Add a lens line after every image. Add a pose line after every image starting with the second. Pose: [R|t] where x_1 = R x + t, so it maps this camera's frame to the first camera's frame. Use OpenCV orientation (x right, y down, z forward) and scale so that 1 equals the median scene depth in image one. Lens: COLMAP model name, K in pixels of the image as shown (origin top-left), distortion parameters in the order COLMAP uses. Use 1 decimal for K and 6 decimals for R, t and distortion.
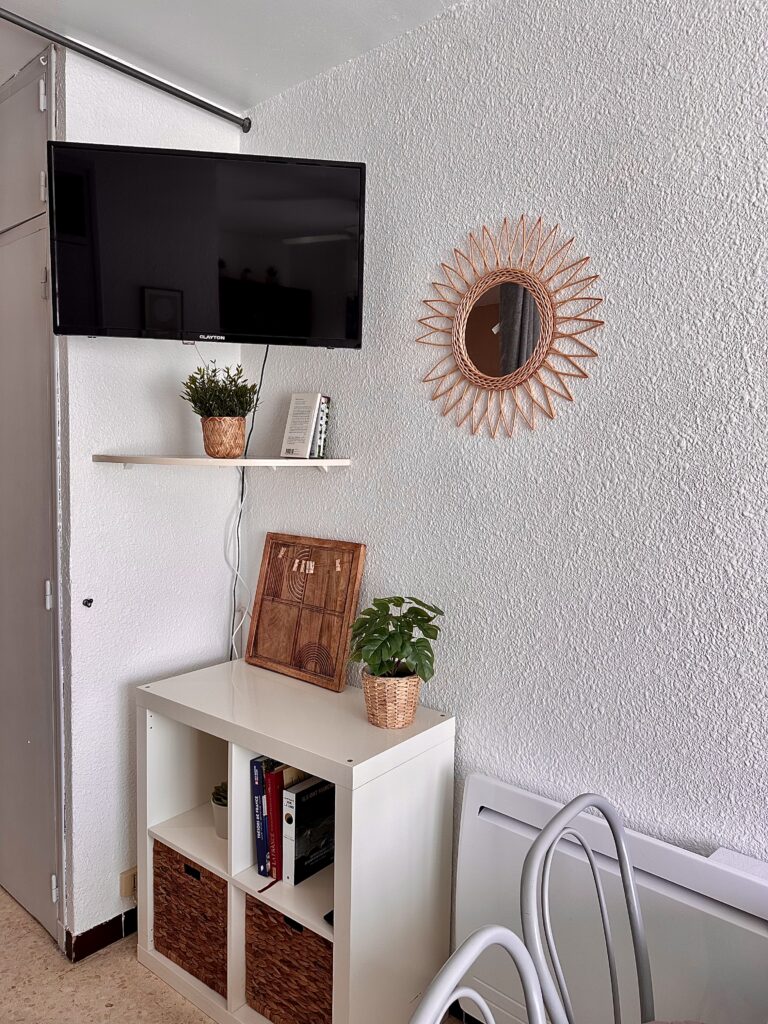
lens RADIAL K [[704.2, 0, 380.8], [0, 704.2, 508.5], [0, 0, 1]] dist [0.033394, -0.052474]
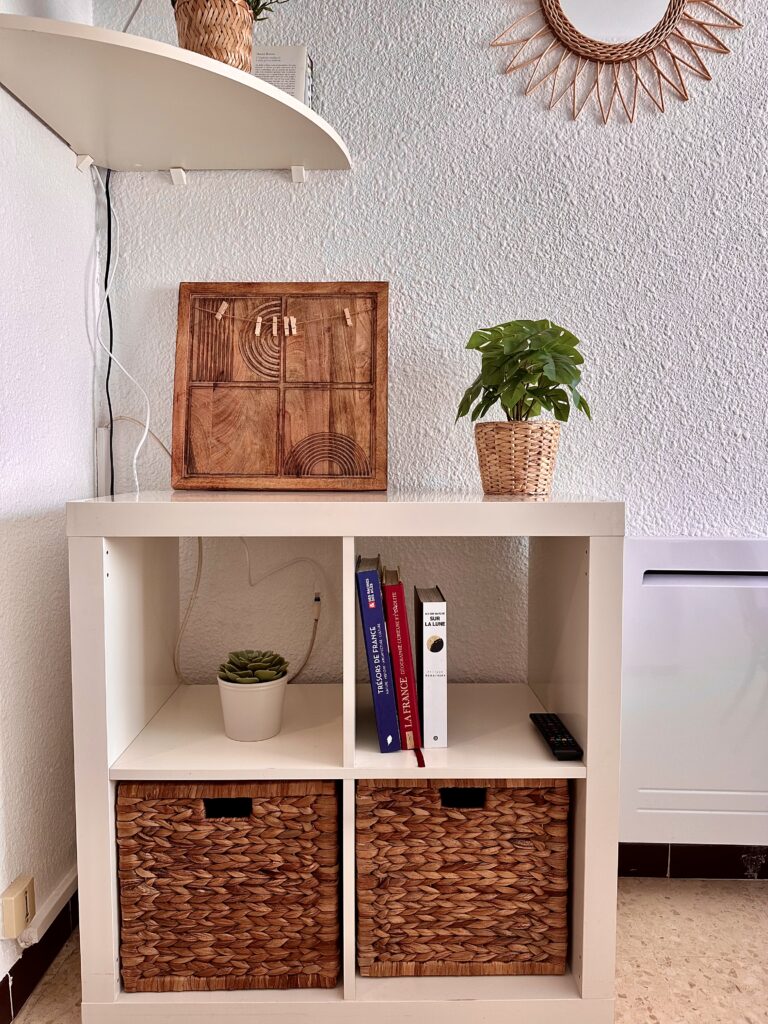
lens RADIAL K [[704.2, 0, 388.7], [0, 704.2, 522.2], [0, 0, 1]] dist [0.033394, -0.052474]
pose [[0.776700, -0.067041, 0.626293, -0.539435], [0.059255, 0.997687, 0.033311, 0.296648], [-0.627077, 0.011238, 0.778876, 0.515695]]
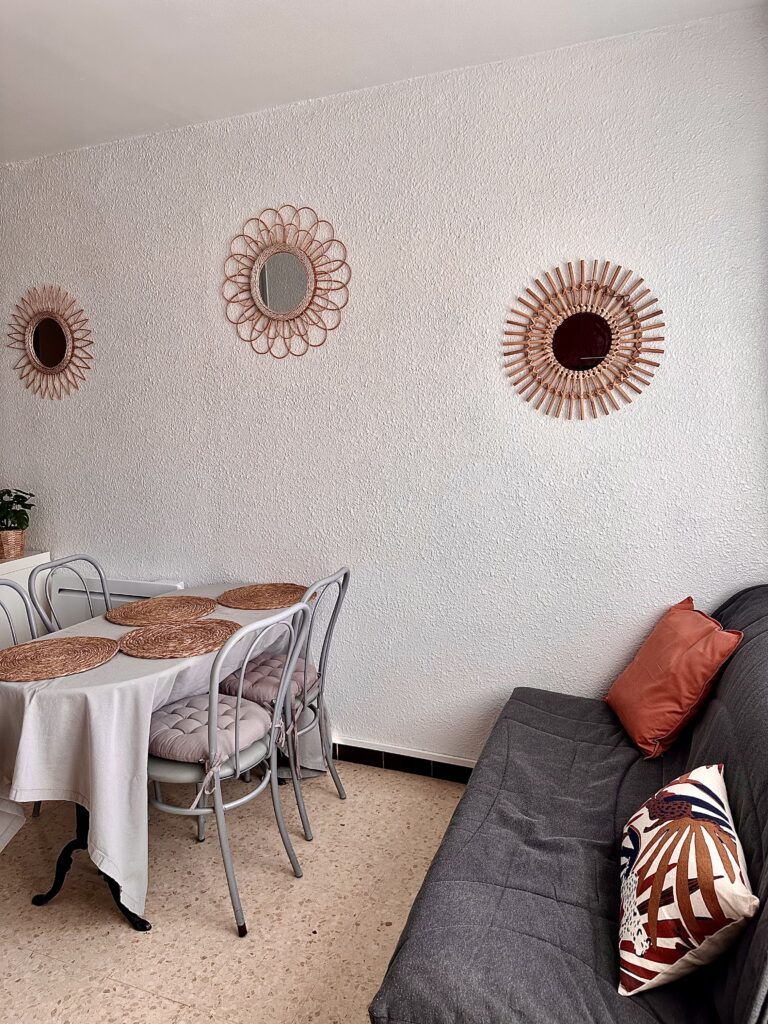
lens RADIAL K [[704.2, 0, 393.2], [0, 704.2, 498.7], [0, 0, 1]] dist [0.033394, -0.052474]
pose [[0.937232, -0.083481, 0.338567, 0.338009], [0.063127, 0.995497, 0.070712, 0.083133], [-0.342946, -0.044901, 0.938281, -1.061787]]
